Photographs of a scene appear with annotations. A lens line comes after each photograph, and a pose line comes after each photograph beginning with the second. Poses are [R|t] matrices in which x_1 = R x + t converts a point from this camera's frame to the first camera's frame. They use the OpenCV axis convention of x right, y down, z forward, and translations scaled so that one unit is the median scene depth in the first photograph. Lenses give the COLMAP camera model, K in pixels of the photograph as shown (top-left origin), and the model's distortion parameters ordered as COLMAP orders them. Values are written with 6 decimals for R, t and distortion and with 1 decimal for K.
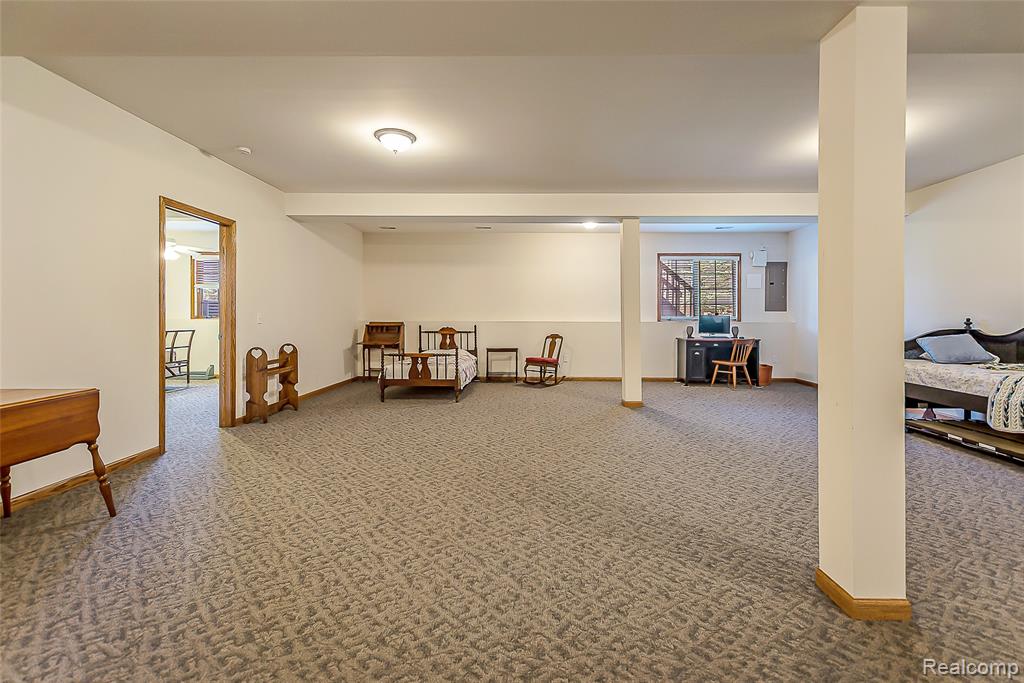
lens RADIAL K [[443.4, 0, 512.0], [0, 443.4, 341.5], [0, 0, 1]] dist [-0.000165, -0.008633]
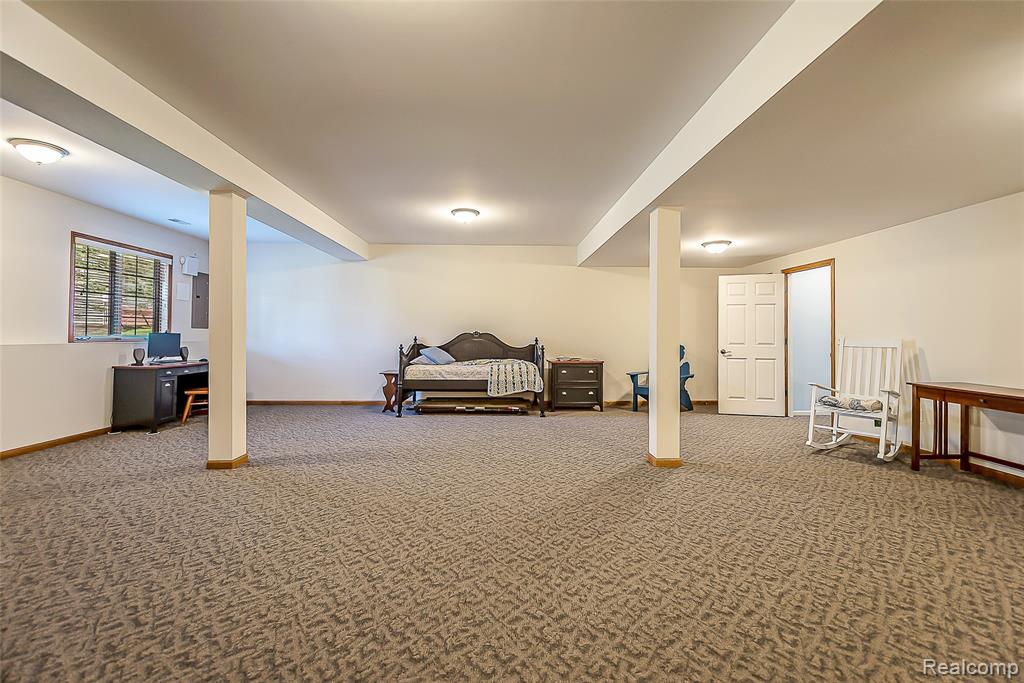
lens RADIAL K [[443.4, 0, 512.0], [0, 443.4, 341.5], [0, 0, 1]] dist [-0.000165, -0.008633]
pose [[-0.073661, -0.018289, 0.997116, -0.733542], [0.051496, 0.998428, 0.022117, -0.065614], [-0.995953, 0.052977, -0.072603, 0.995912]]
